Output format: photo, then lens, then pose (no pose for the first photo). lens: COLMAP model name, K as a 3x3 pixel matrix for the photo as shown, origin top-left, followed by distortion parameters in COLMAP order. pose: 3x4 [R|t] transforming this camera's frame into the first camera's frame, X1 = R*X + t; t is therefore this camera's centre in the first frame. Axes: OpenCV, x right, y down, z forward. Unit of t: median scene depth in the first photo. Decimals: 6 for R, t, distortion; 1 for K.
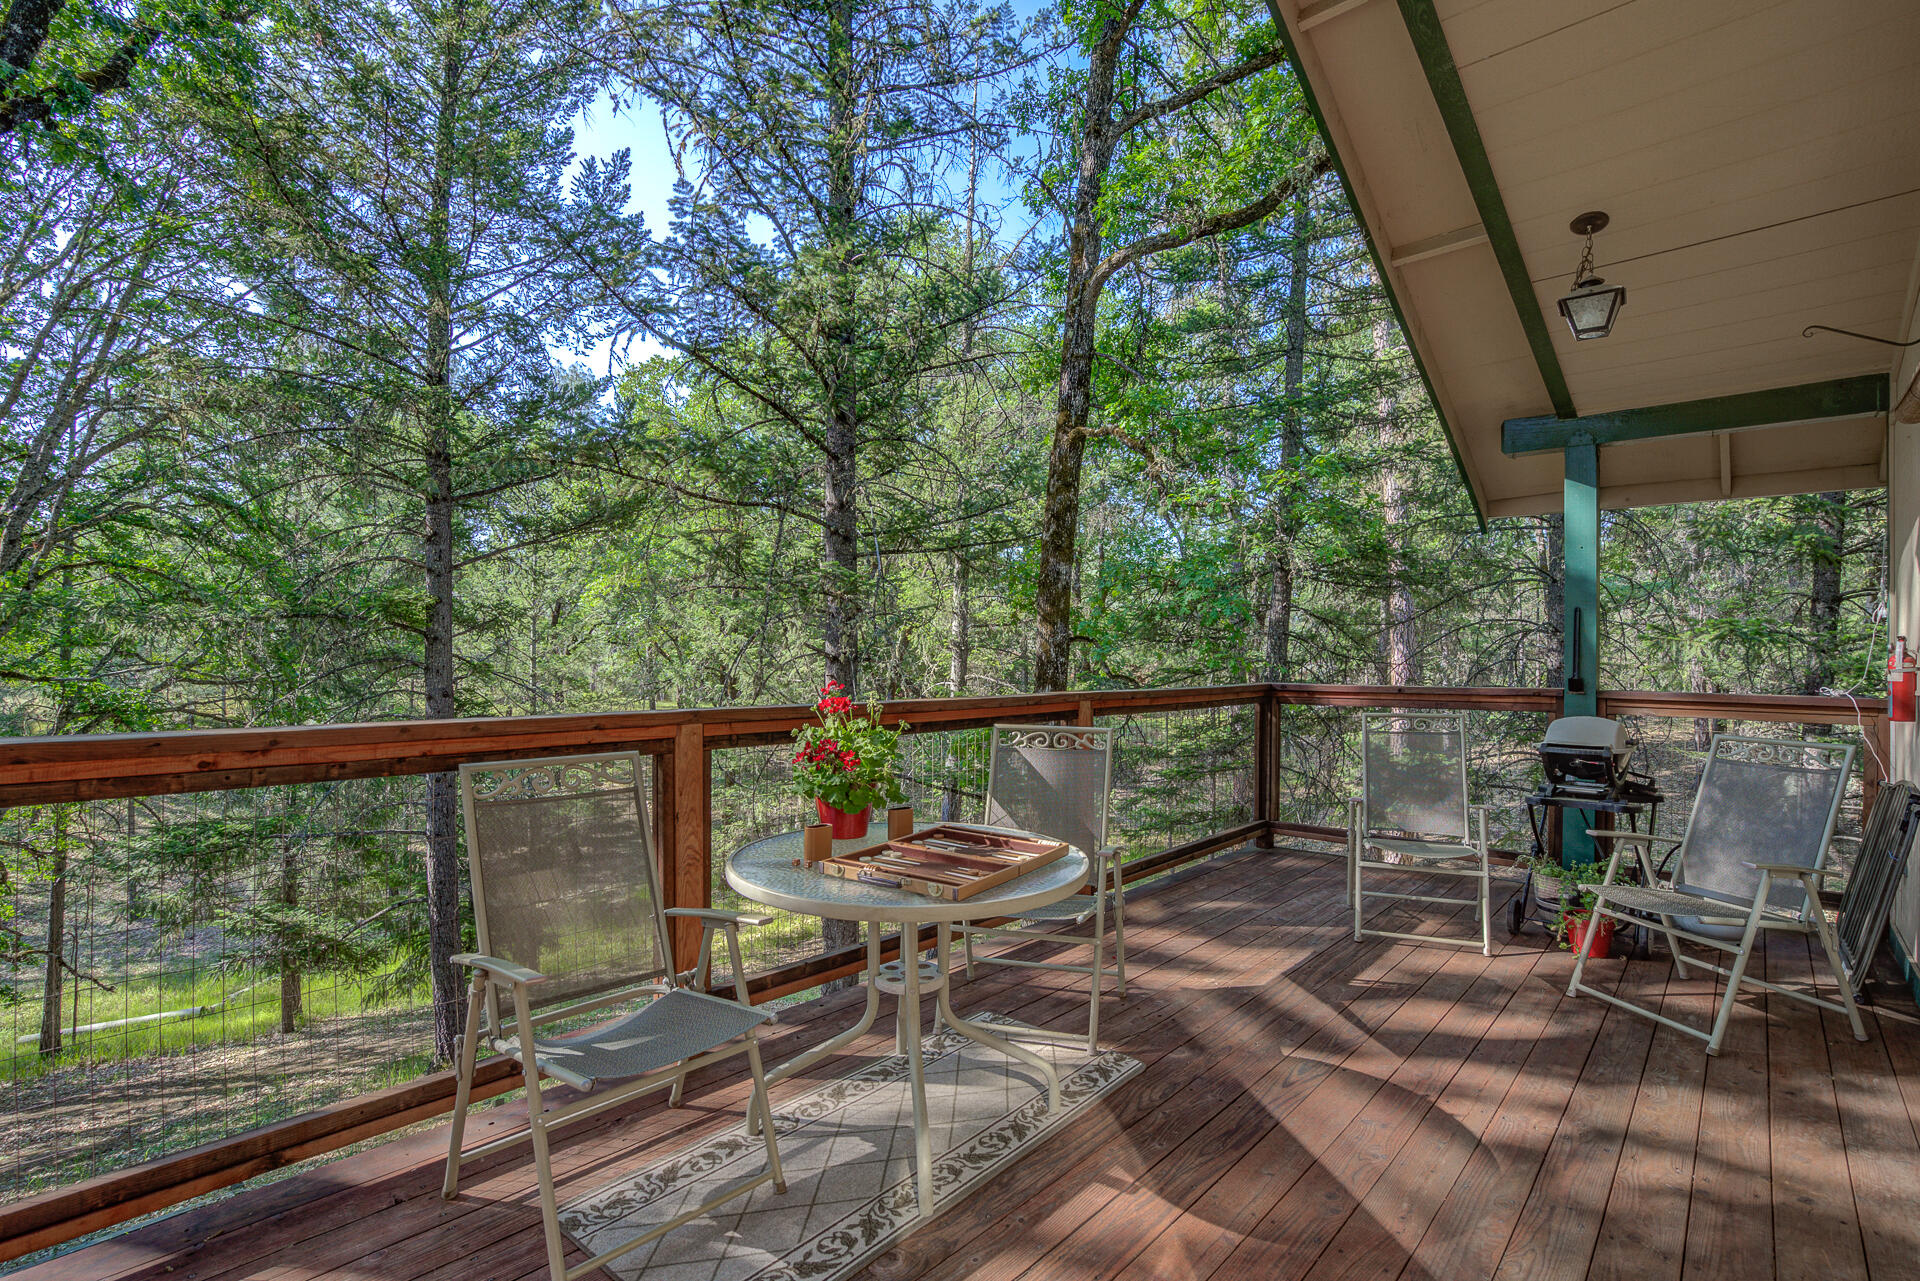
lens RADIAL K [[901.5, 0, 960.0], [0, 901.5, 640.5], [0, 0, 1]] dist [-0.032433, 0.025806]
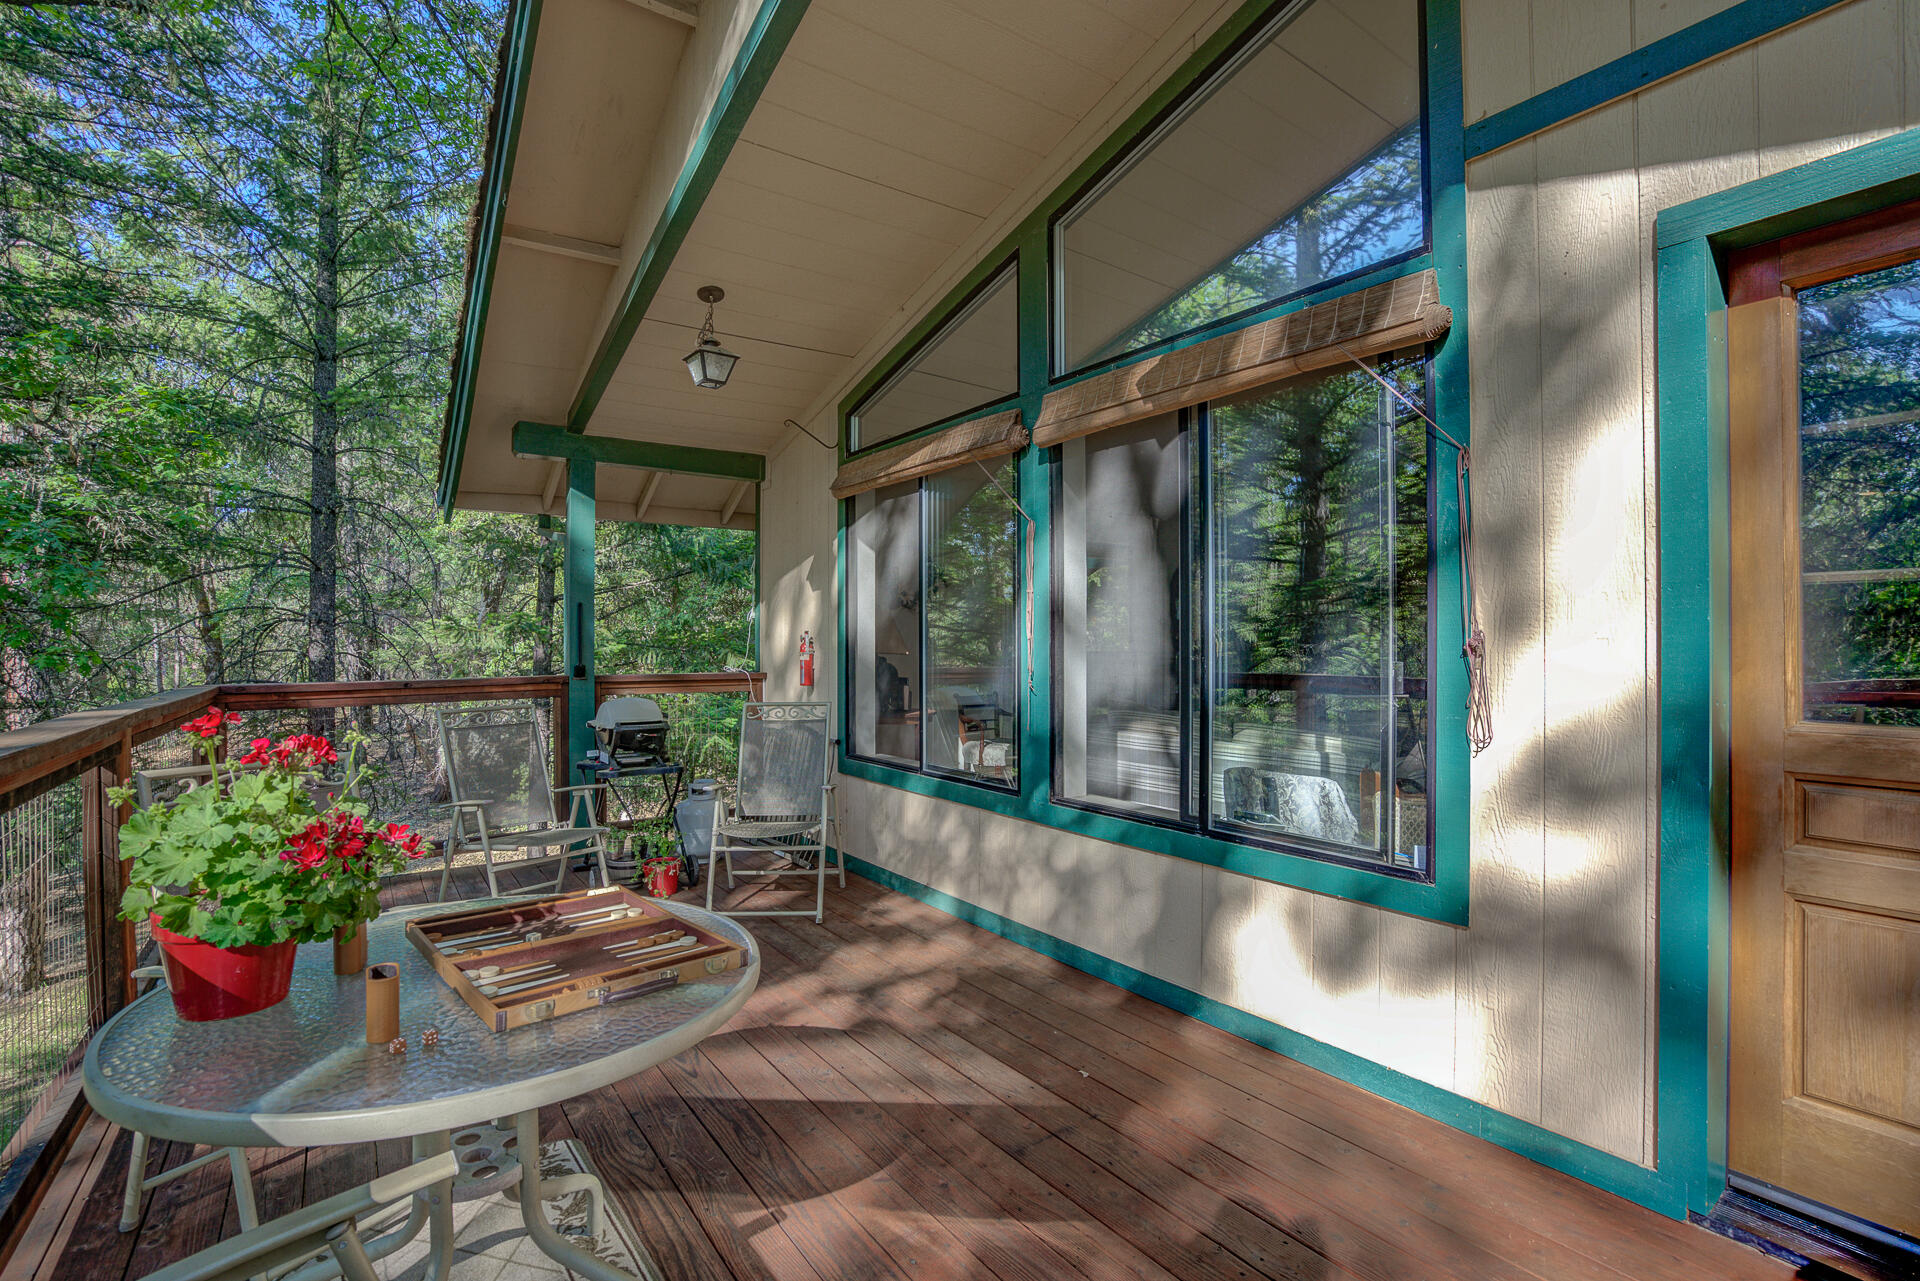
lens RADIAL K [[901.5, 0, 960.0], [0, 901.5, 640.5], [0, 0, 1]] dist [-0.032433, 0.025806]
pose [[0.250935, 0.003999, 0.967996, -0.591130], [-0.011244, 0.999936, -0.001216, 0.010613], [-0.967939, -0.010579, 0.250964, 0.518747]]
